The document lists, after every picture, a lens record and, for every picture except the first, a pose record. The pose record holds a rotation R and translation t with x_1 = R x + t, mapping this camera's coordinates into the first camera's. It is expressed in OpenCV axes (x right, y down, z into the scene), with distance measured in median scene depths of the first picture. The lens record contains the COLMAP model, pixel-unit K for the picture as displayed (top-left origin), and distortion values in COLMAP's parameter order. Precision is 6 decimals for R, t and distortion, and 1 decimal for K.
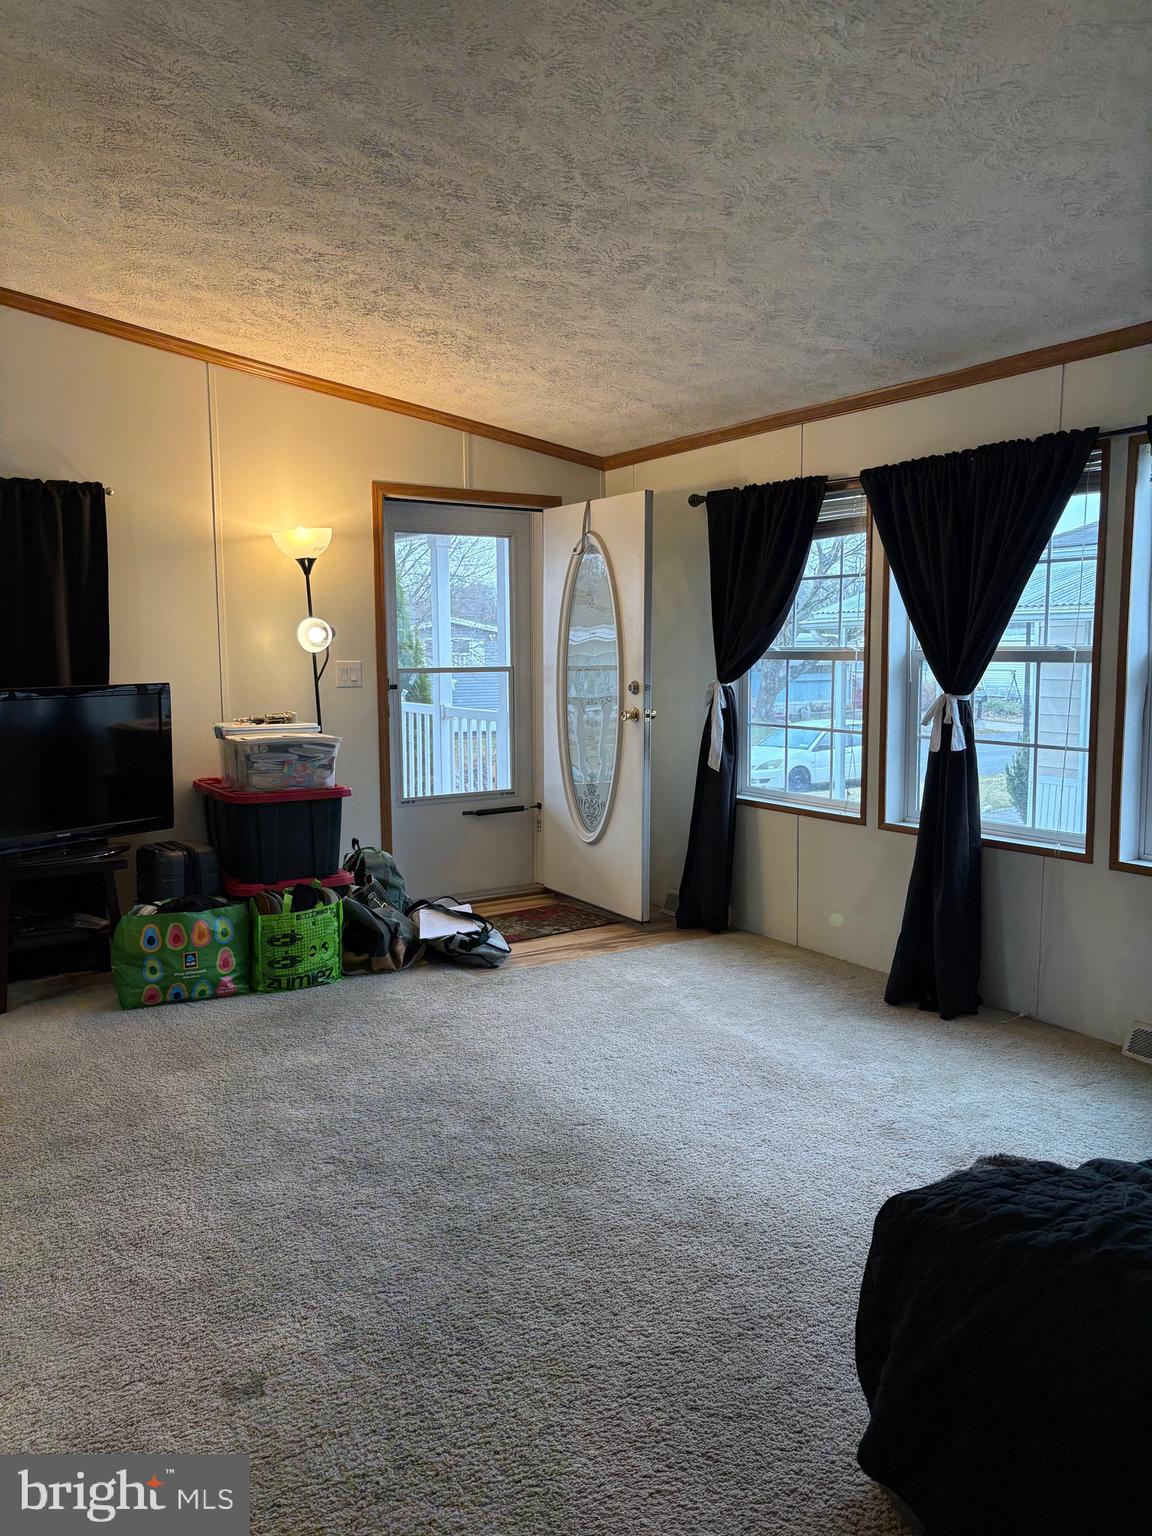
lens RADIAL K [[1148.4, 0, 579.1], [0, 1148.4, 764.2], [0, 0, 1]] dist [0.033658, 0.006590]
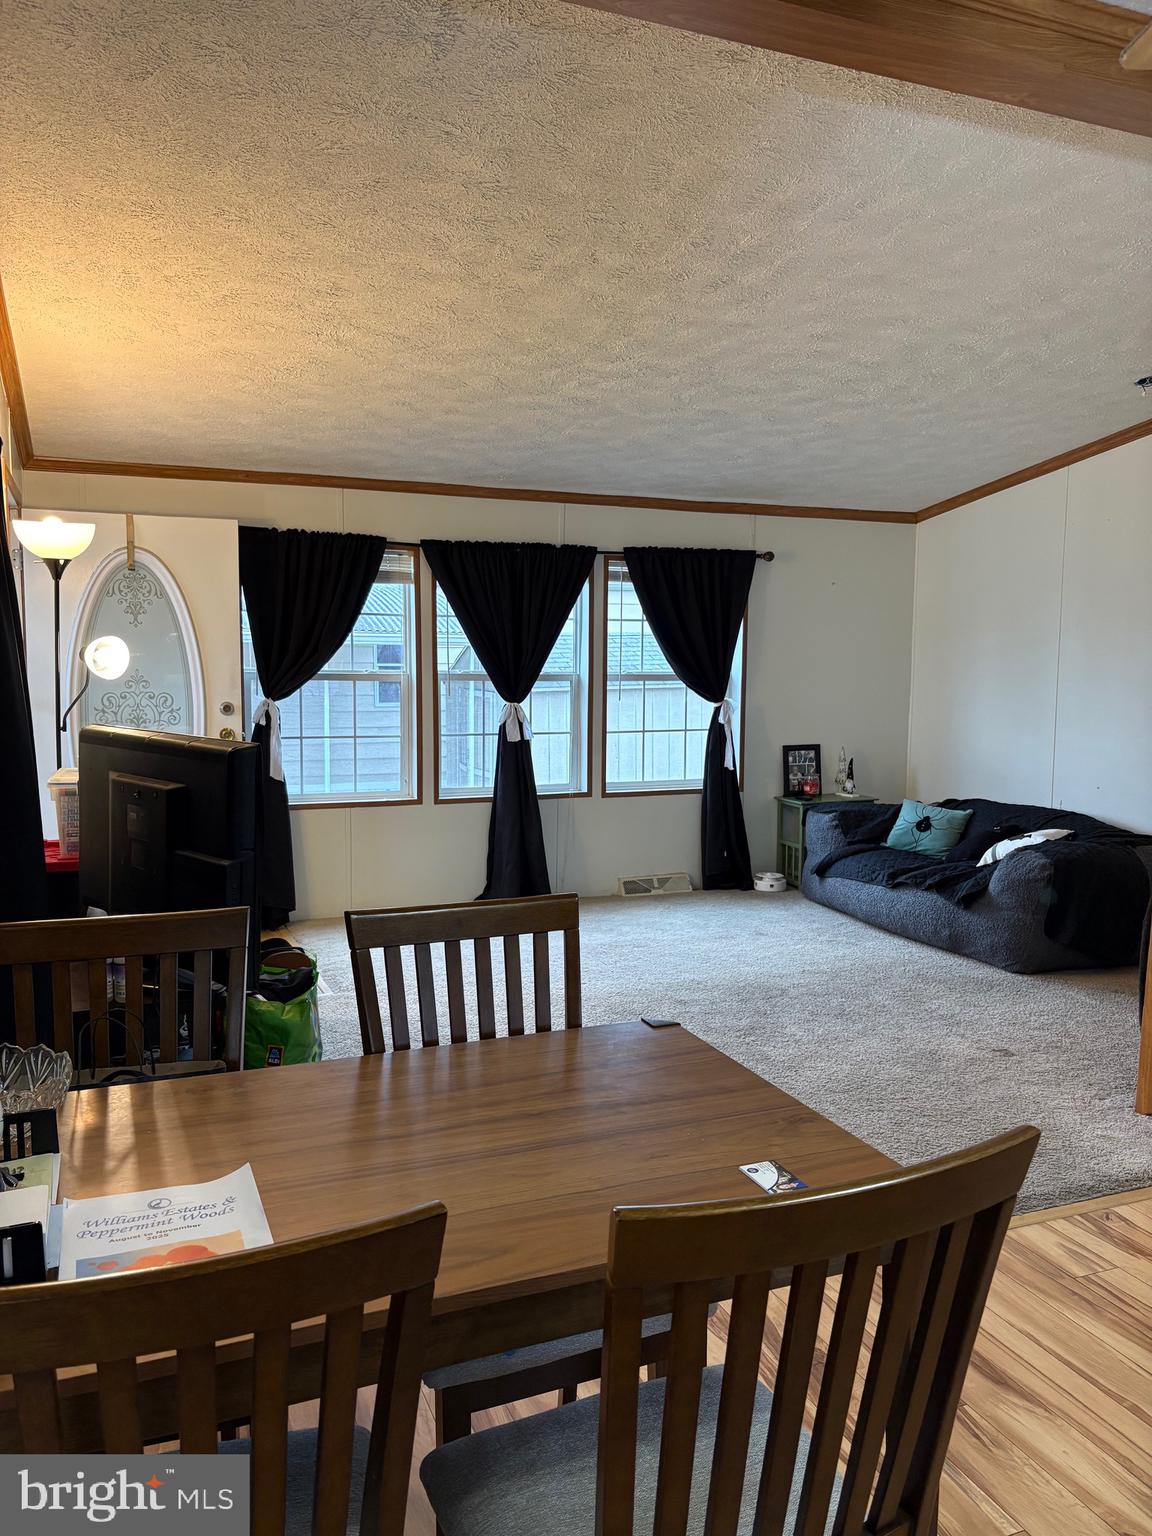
lens RADIAL K [[1148.4, 0, 579.3], [0, 1148.4, 773.0], [0, 0, 1]] dist [0.033658, 0.006590]
pose [[0.183560, -0.098373, 0.978074, -1.009939], [0.084324, 0.992888, 0.084037, -0.078274], [-0.979385, 0.067049, 0.190550, 0.562291]]
